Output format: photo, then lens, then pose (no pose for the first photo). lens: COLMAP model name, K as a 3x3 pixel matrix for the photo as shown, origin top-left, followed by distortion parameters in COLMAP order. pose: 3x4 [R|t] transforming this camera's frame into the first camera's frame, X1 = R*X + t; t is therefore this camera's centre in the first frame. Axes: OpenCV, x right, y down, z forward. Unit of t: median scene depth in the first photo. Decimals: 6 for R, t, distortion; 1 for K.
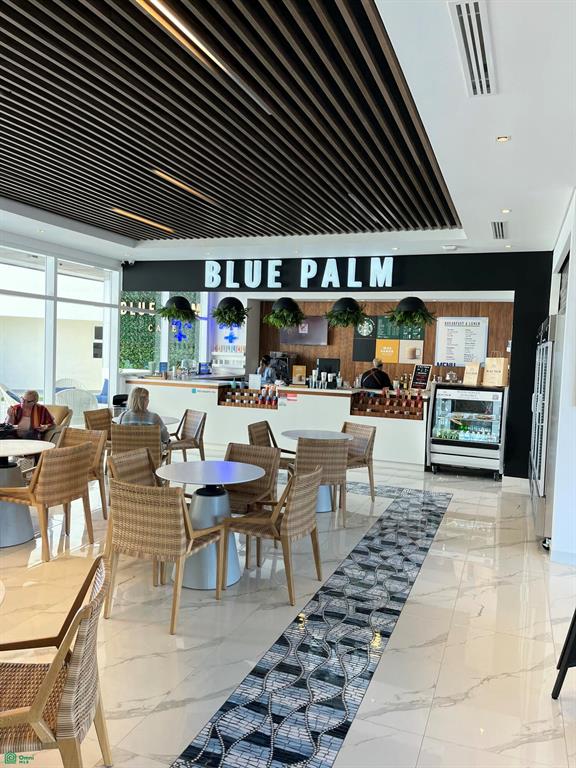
lens RADIAL K [[575.1, 0, 288.0], [0, 575.1, 384.0], [0, 0, 1]] dist [0.007958, 0.002876]
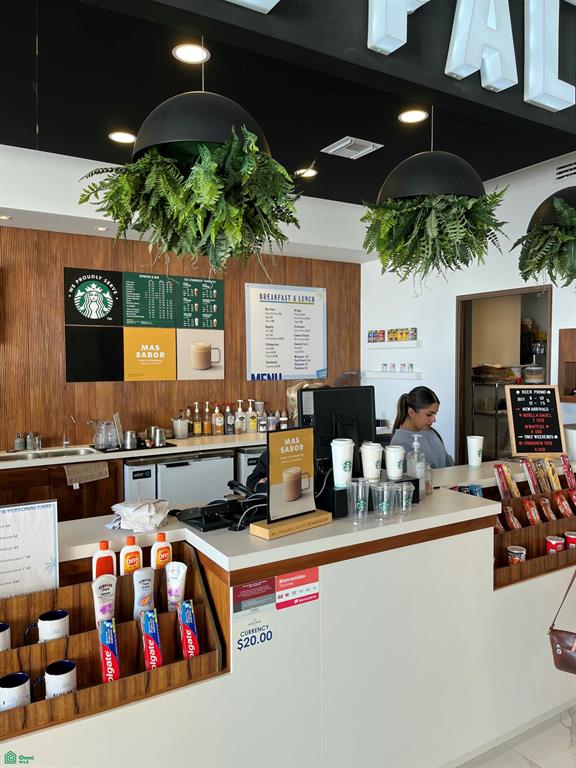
lens RADIAL K [[575.1, 0, 288.0], [0, 575.1, 384.0], [0, 0, 1]] dist [0.007958, 0.002876]
pose [[0.602305, -0.070178, 0.795175, -0.117094], [0.069470, 0.996957, 0.035365, -0.043672], [-0.795238, 0.033940, 0.605347, 0.663018]]
